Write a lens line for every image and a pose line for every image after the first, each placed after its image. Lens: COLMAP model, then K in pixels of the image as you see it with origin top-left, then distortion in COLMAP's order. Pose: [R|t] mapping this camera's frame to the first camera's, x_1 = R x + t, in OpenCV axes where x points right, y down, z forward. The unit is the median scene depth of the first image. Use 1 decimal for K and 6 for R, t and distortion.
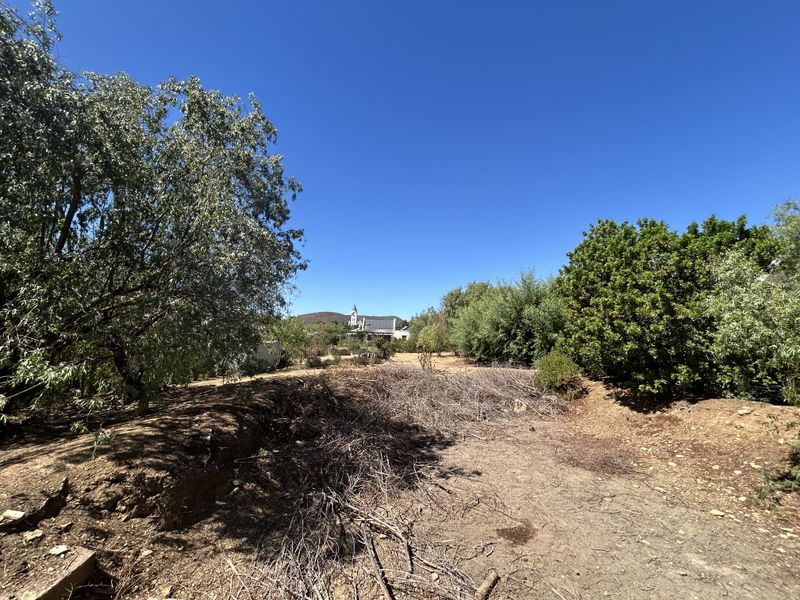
lens RADIAL K [[324.3, 0, 400.7], [0, 324.3, 298.7], [0, 0, 1]] dist [-0.003947, 0.000376]
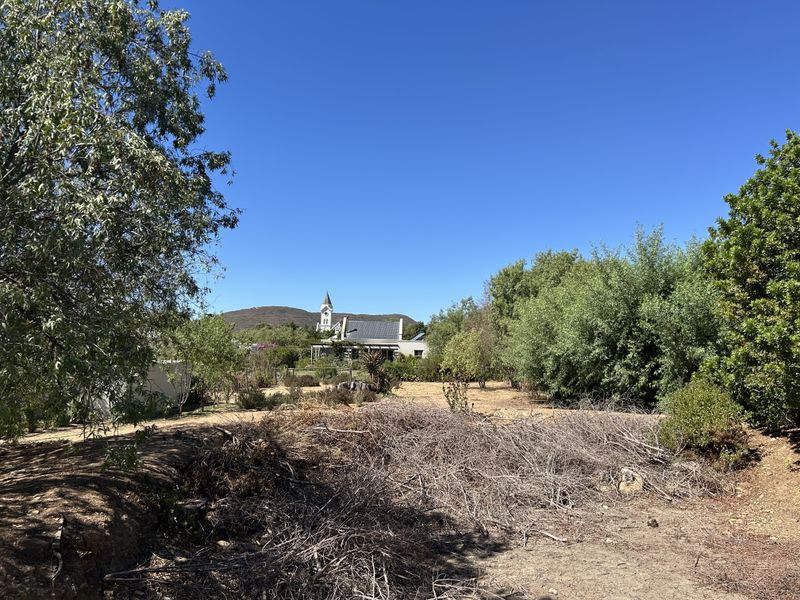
lens RADIAL K [[600.6, 0, 405.4], [0, 600.6, 301.2], [0, 0, 1]] dist [0.056948, -0.053811]
pose [[0.999924, 0.002655, -0.012008, 0.003232], [-0.002278, 0.999507, 0.031319, 0.000720], [0.012085, -0.031290, 0.999437, -0.006839]]
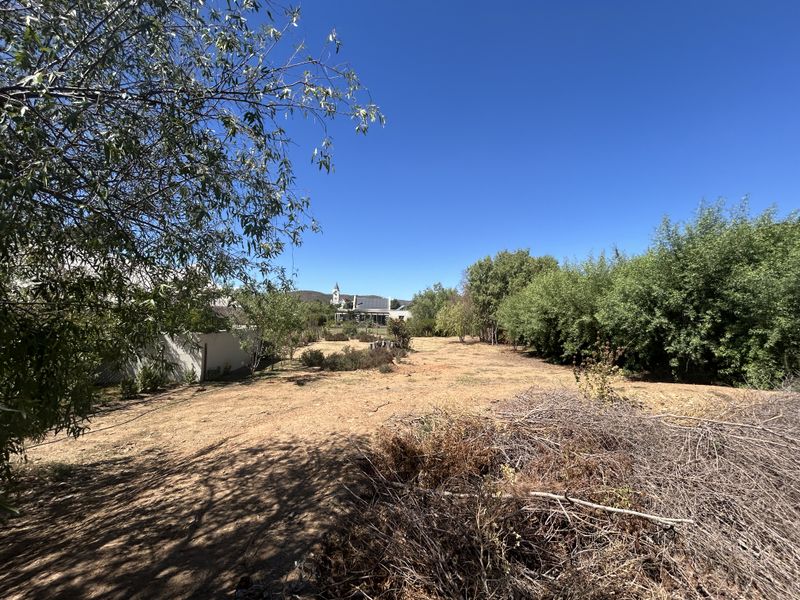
lens RADIAL K [[324.3, 0, 401.6], [0, 324.3, 297.3], [0, 0, 1]] dist [-0.003947, 0.000376]
pose [[0.997939, 0.008424, 0.063615, -0.308481], [-0.012096, 0.998269, 0.057550, 0.077604], [-0.063020, -0.058200, 0.996314, 0.799289]]
